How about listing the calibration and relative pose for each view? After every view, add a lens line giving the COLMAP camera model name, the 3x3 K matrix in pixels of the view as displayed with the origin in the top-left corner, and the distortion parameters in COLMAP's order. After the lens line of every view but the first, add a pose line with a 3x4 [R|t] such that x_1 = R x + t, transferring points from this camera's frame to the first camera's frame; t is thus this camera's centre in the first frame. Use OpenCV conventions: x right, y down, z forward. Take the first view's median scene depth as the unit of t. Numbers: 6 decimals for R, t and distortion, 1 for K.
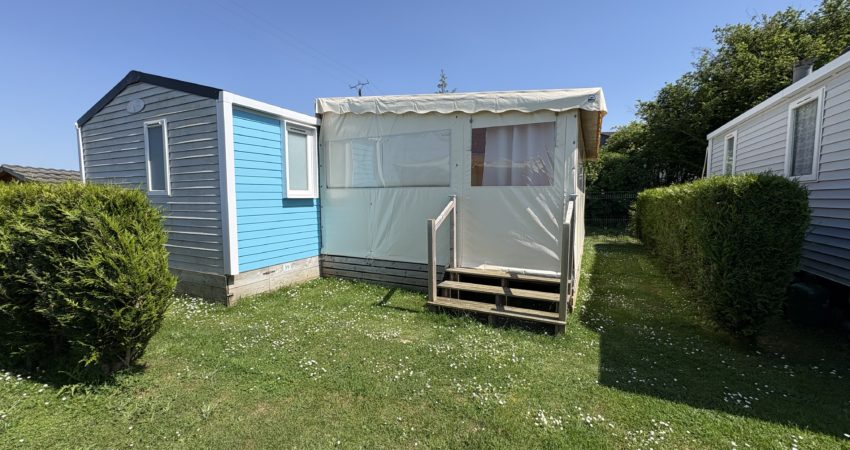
lens RADIAL K [[339.5, 0, 425.0], [0, 339.5, 225.0], [0, 0, 1]] dist [0.002011, -0.000143]
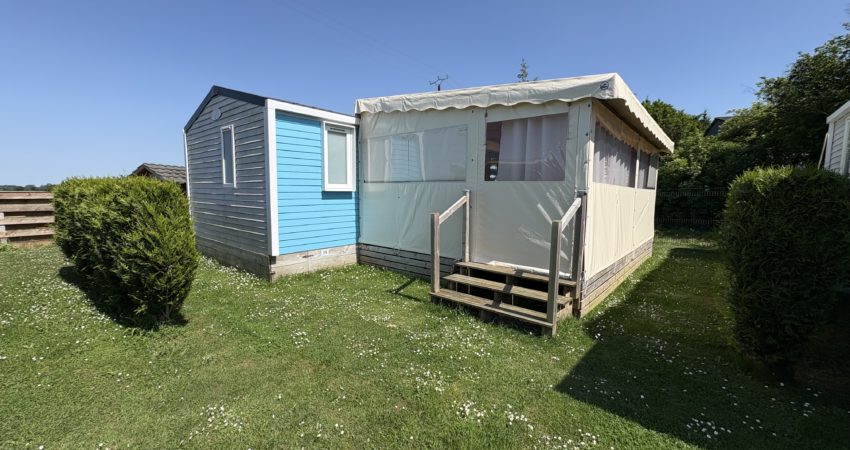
lens RADIAL K [[339.5, 0, 425.0], [0, 339.5, 225.0], [0, 0, 1]] dist [0.002011, -0.000143]
pose [[0.968612, 0.036159, -0.245933, 0.227257], [-0.032007, 0.999270, 0.020863, -0.001125], [0.246508, -0.012336, 0.969062, -0.008199]]
